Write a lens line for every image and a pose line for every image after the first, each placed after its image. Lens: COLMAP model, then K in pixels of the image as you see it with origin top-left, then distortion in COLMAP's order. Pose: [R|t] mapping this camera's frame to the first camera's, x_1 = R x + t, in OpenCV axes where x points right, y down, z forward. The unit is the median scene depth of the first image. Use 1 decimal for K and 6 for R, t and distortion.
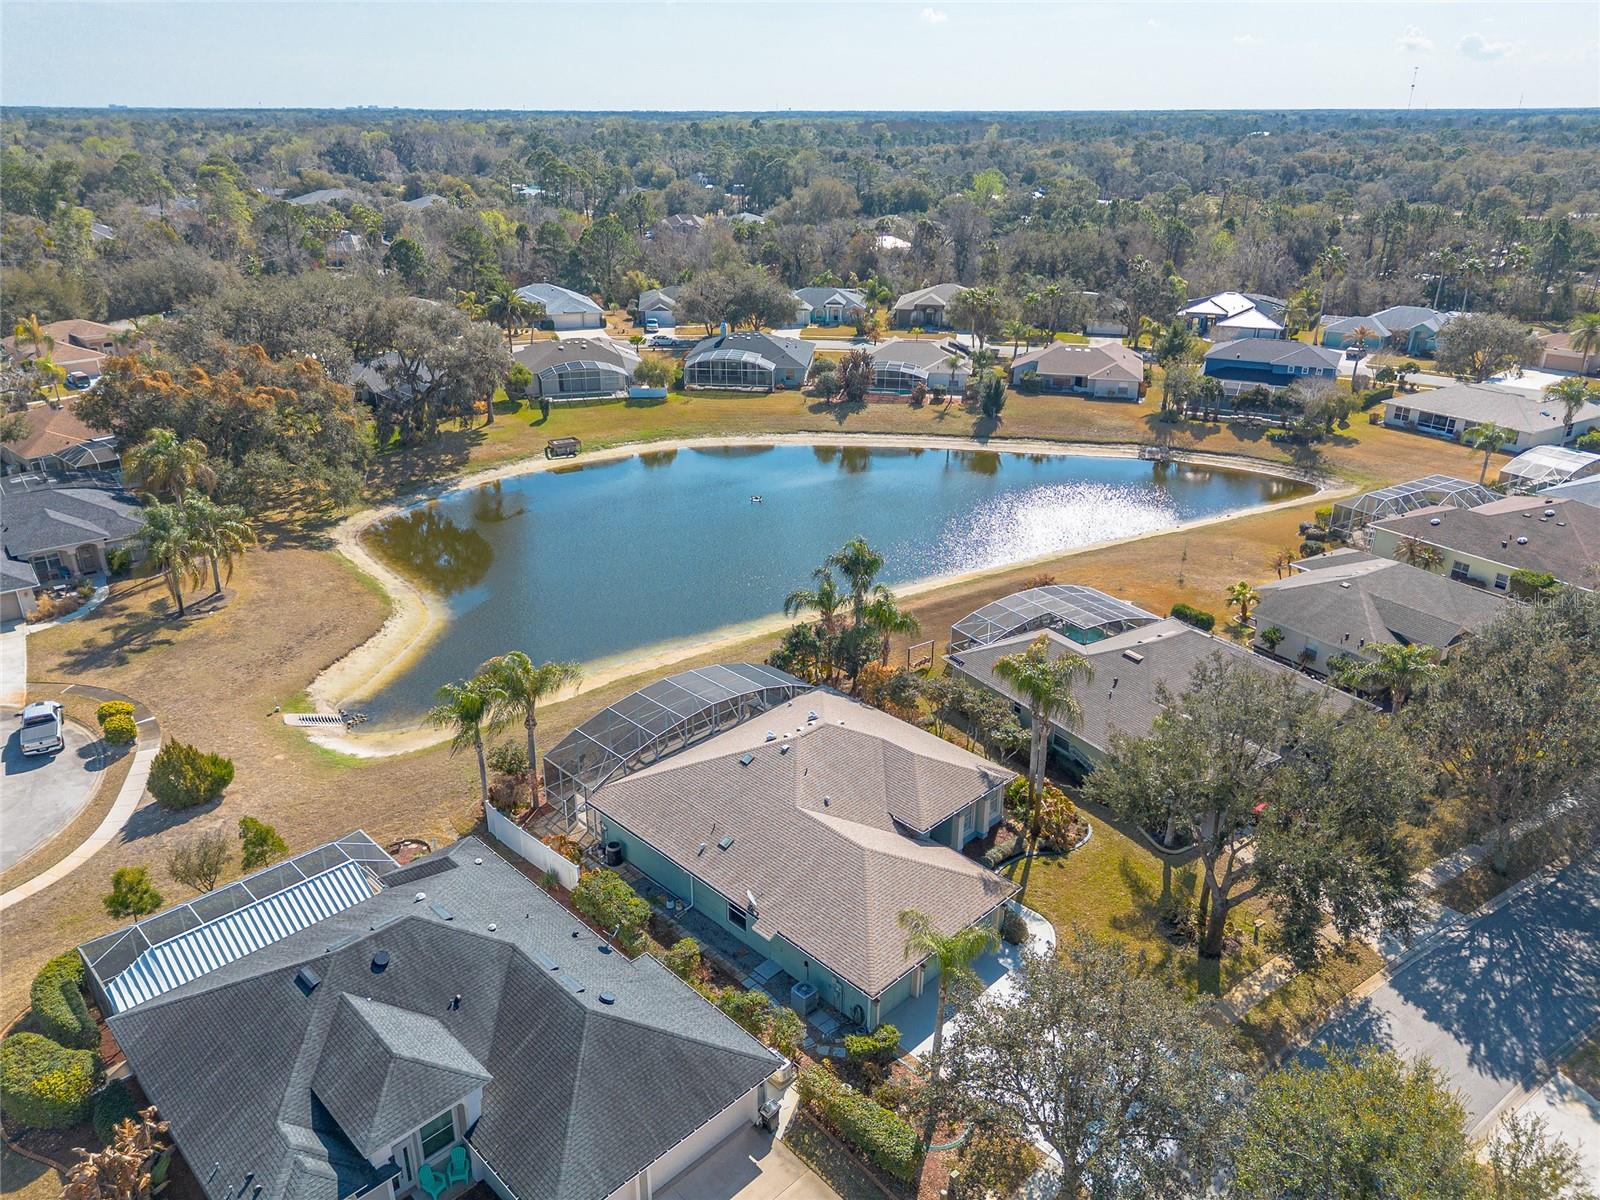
lens RADIAL K [[1140.5, 0, 793.5], [0, 1140.5, 604.2], [0, 0, 1]] dist [0.072364, -0.073034]
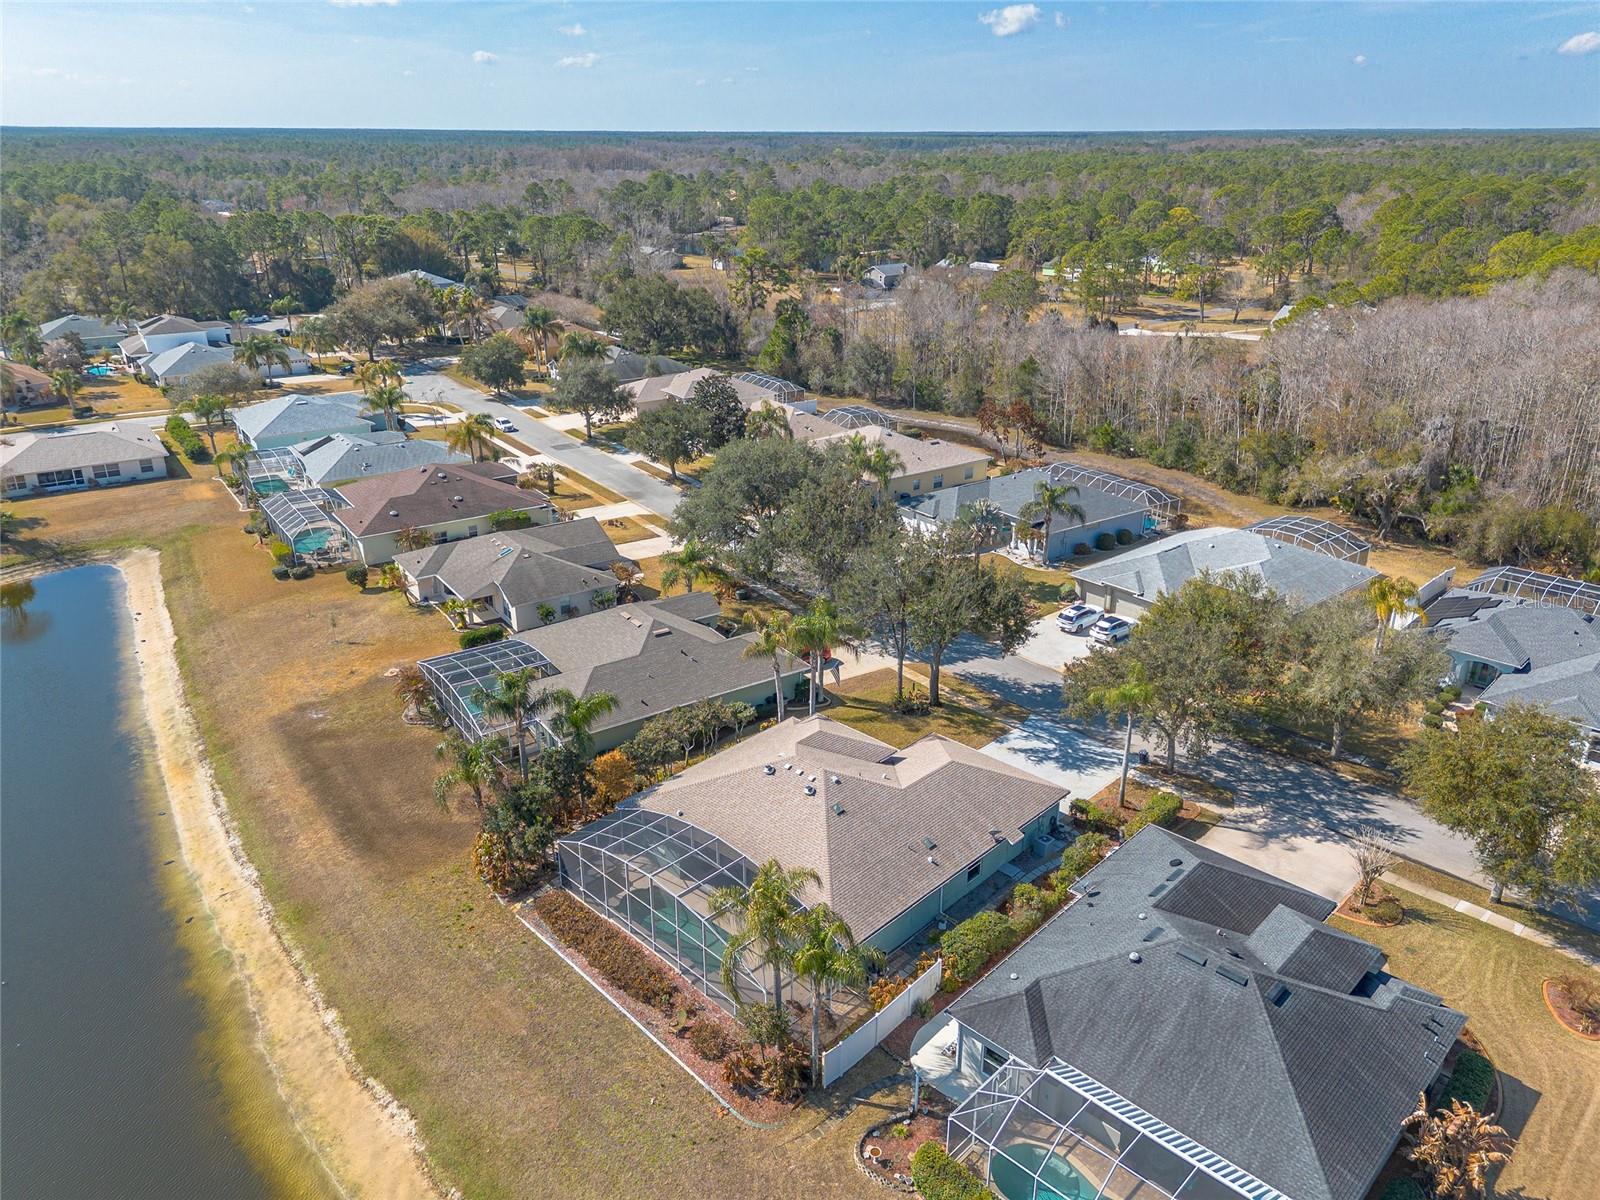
lens RADIAL K [[1117.7, 0, 792.3], [0, 1117.7, 624.1], [0, 0, 1]] dist [0.069803, -0.063997]
pose [[-0.016993, -0.399694, 0.916491, -0.384632], [0.394235, 0.839685, 0.373508, -0.171134], [-0.918852, 0.367660, 0.143305, 0.348432]]
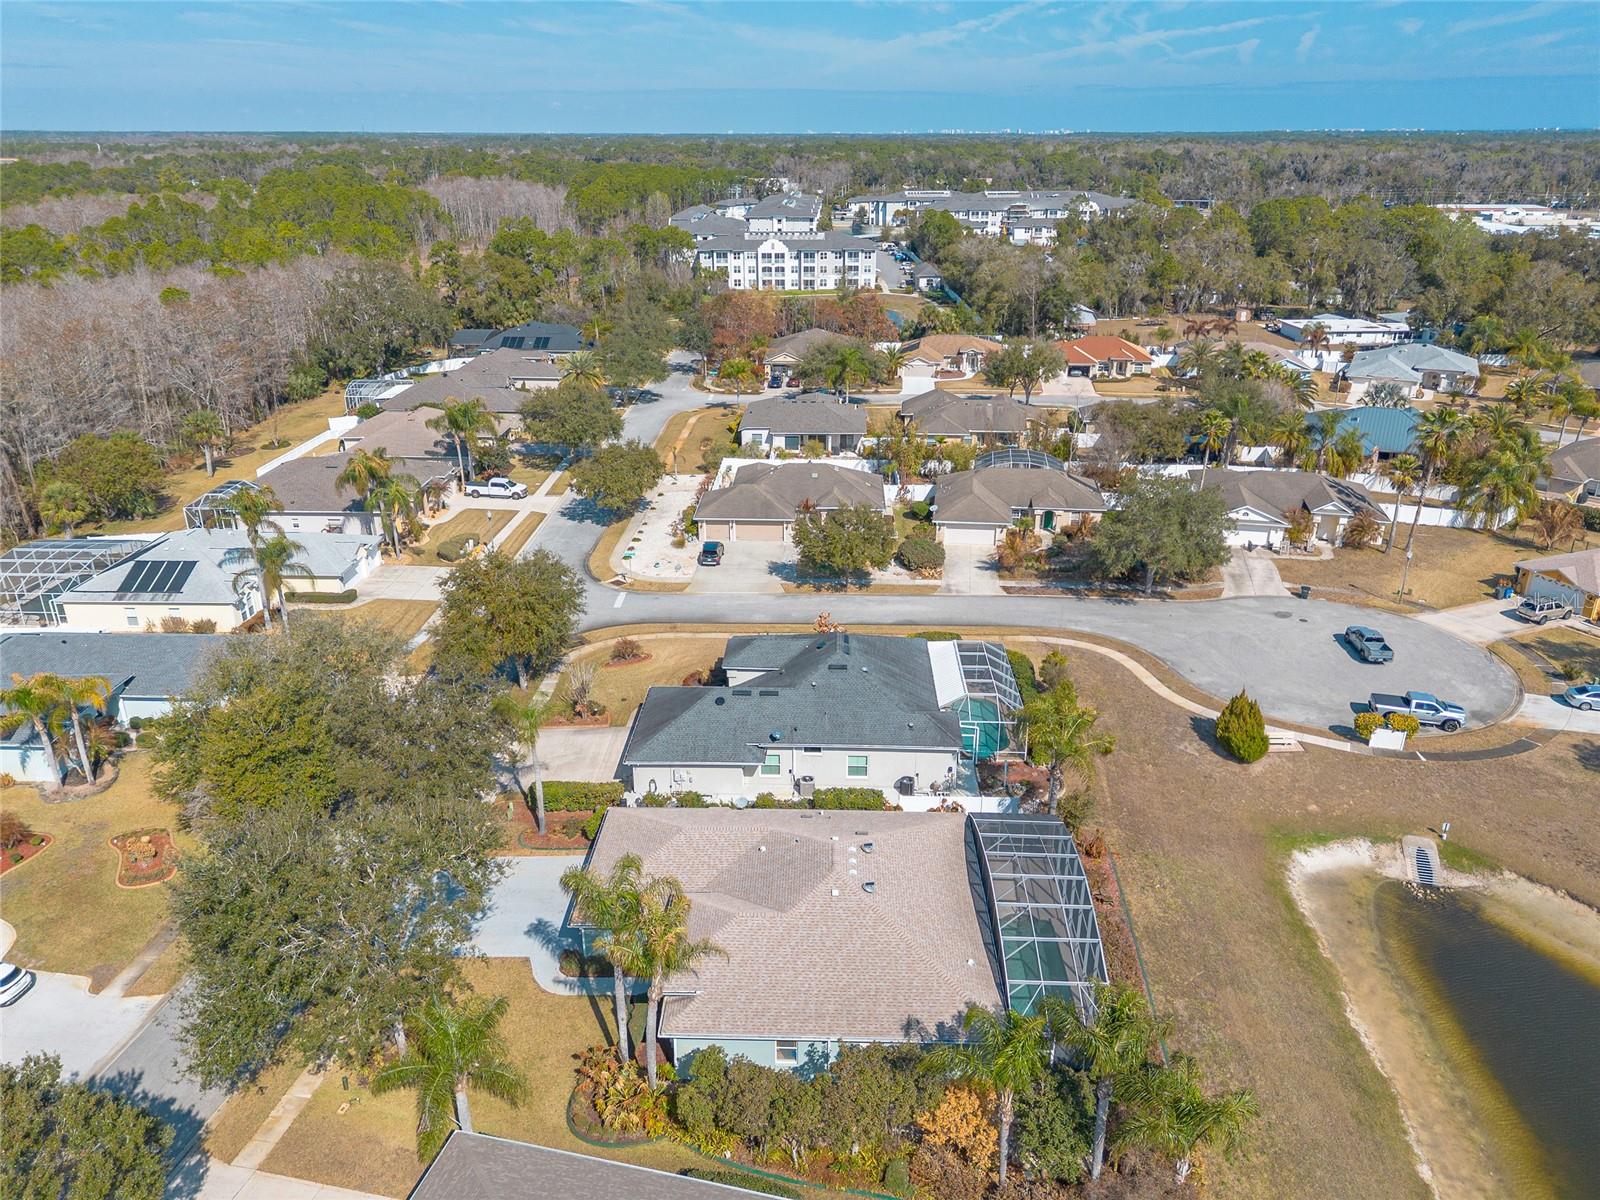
lens RADIAL K [[1140.5, 0, 793.5], [0, 1140.5, 604.2], [0, 0, 1]] dist [0.072364, -0.073034]
pose [[-0.729675, 0.261218, -0.631933, 0.241907], [-0.265889, 0.743042, 0.614160, -0.252873], [0.629982, 0.616161, -0.472724, 0.550857]]
